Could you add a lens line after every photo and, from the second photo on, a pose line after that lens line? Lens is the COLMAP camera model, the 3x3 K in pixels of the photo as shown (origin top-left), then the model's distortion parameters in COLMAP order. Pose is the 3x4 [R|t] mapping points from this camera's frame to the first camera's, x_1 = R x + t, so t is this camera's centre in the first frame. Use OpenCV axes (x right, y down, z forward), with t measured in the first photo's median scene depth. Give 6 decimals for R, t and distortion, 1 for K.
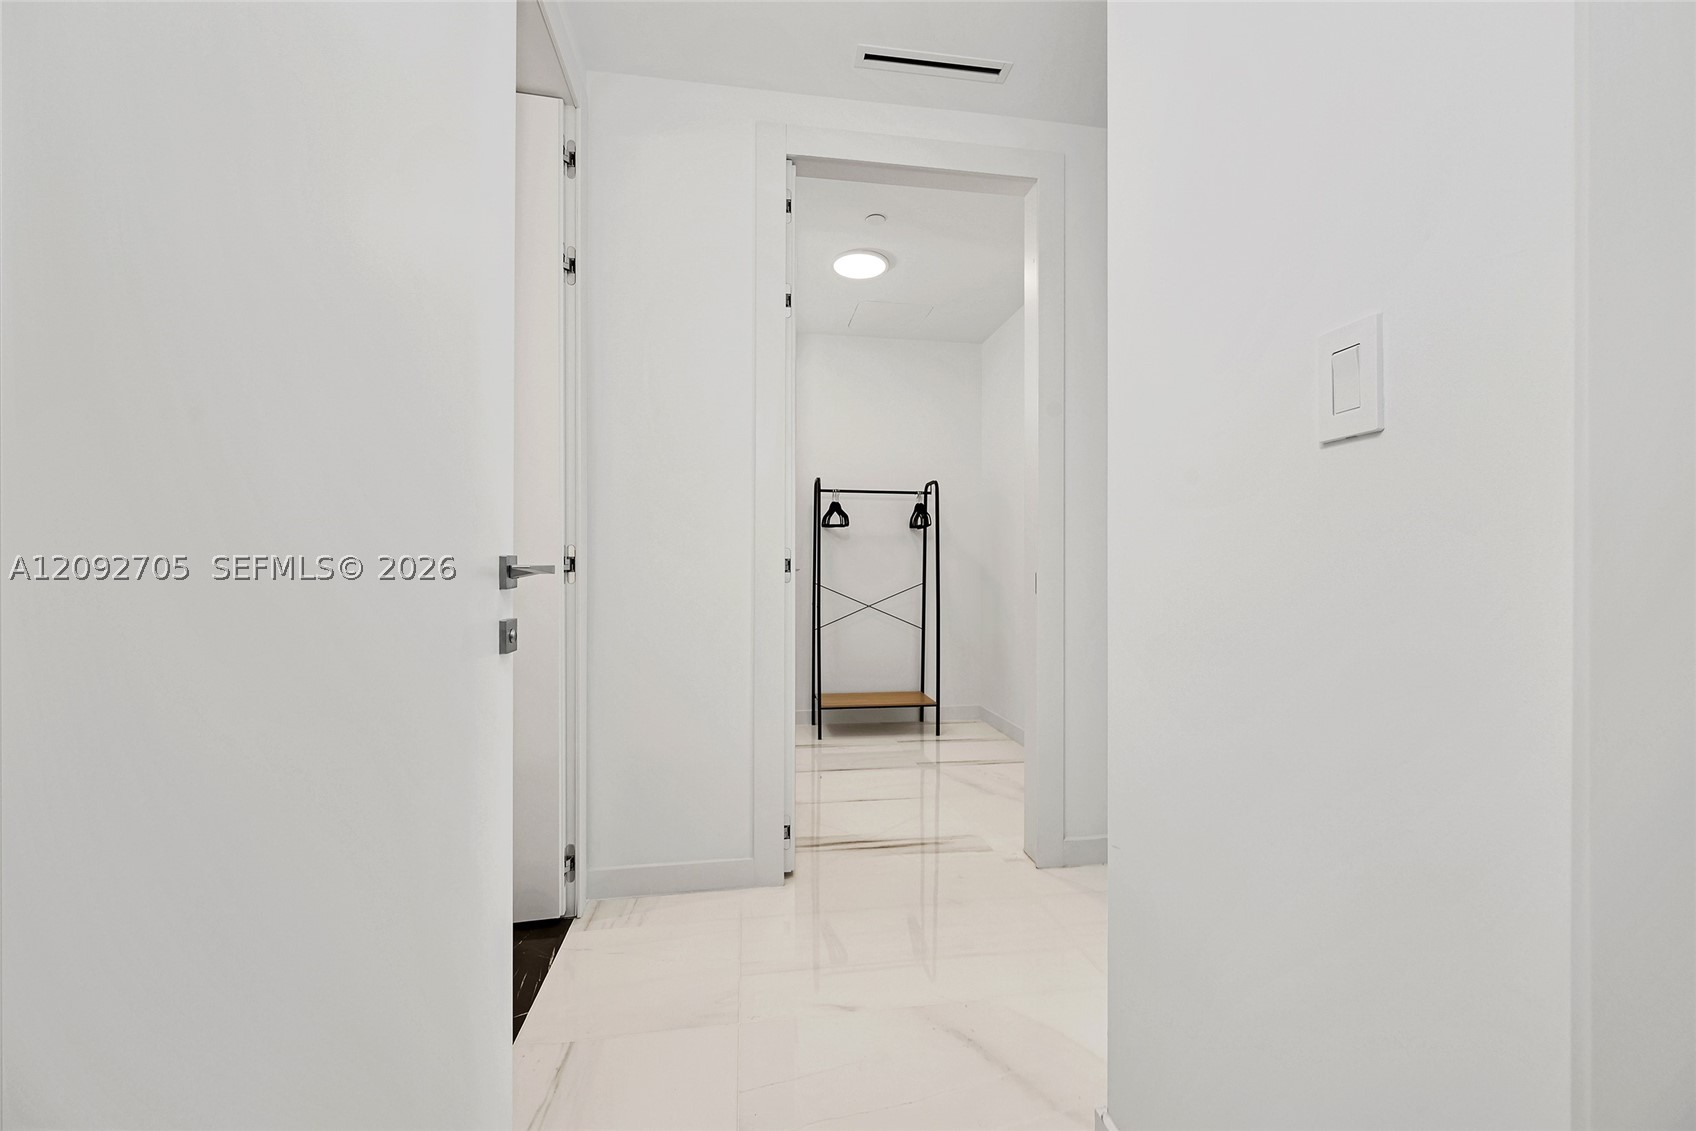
lens RADIAL K [[695.1, 0, 848.4], [0, 695.1, 570.9], [0, 0, 1]] dist [-0.003713, 0.001437]
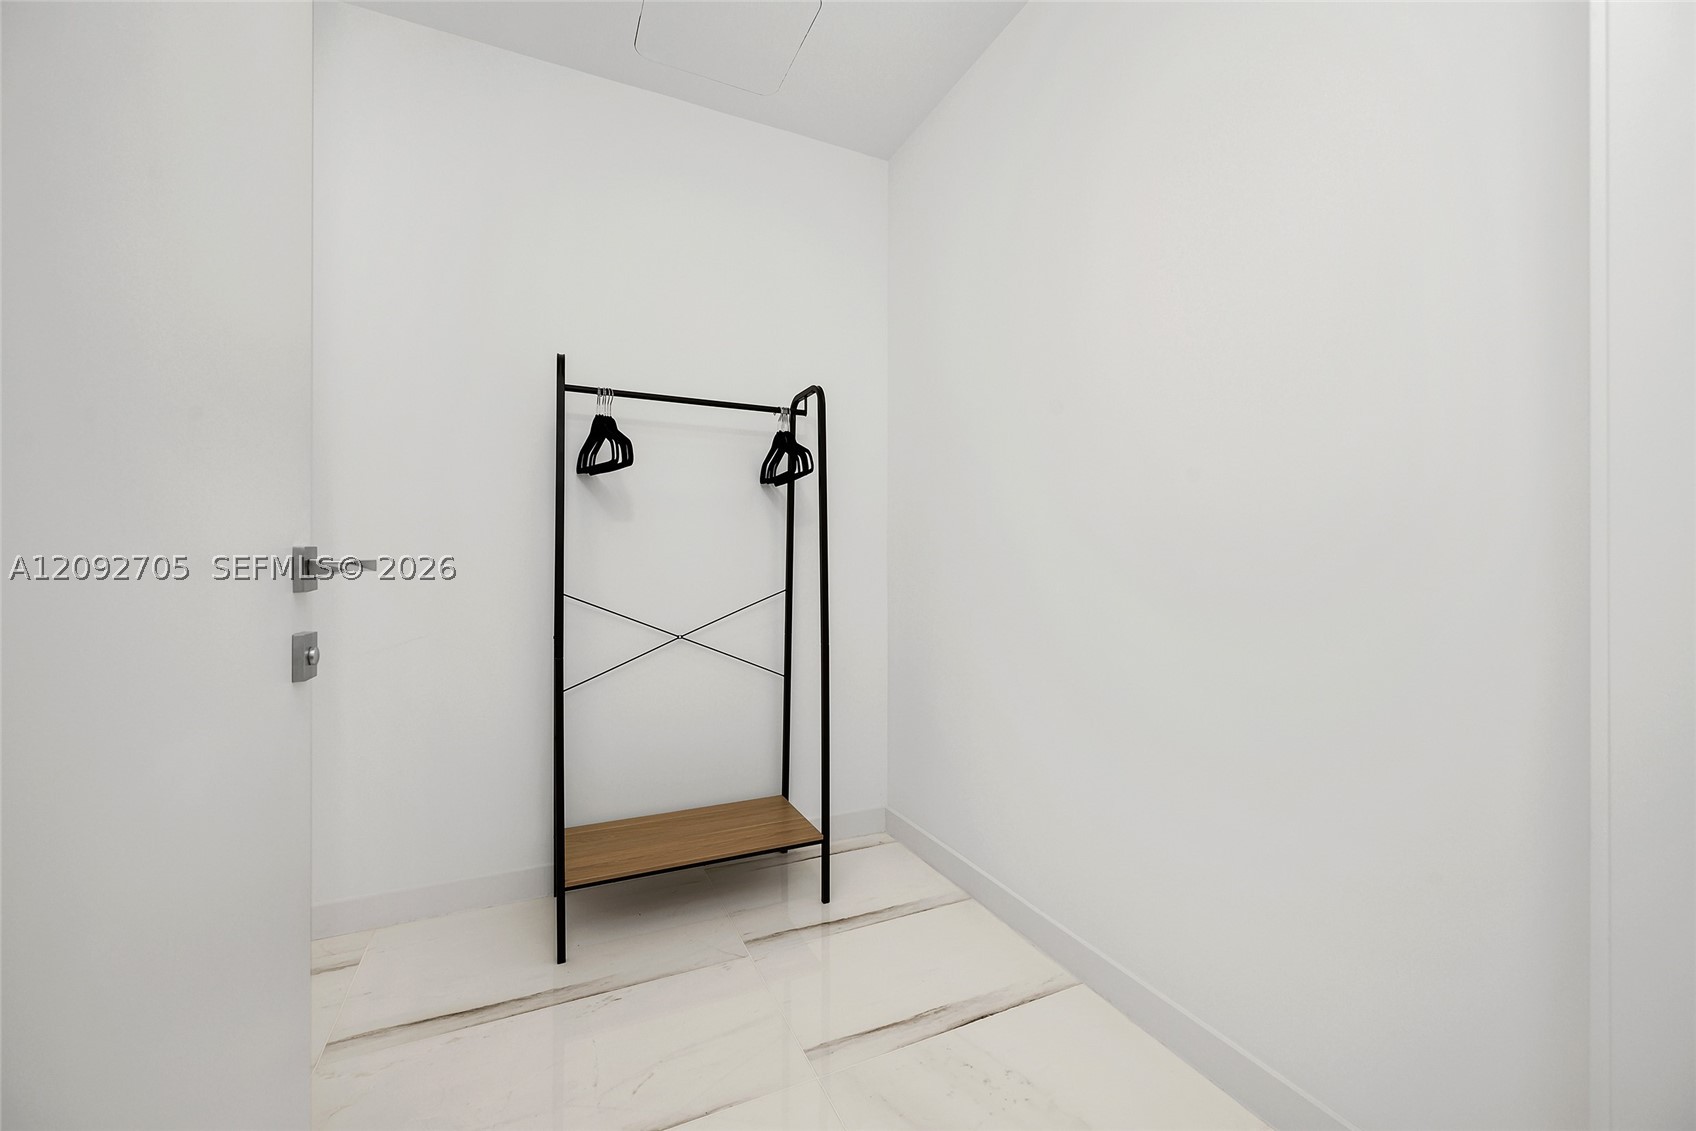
lens RADIAL K [[695.1, 0, 861.1], [0, 695.1, 569.9], [0, 0, 1]] dist [-0.003713, 0.001437]
pose [[0.958856, -0.000913, 0.283893, 0.013628], [-0.000555, 0.999987, 0.005093, 0.000543], [-0.283894, -0.005041, 0.958843, 0.501508]]
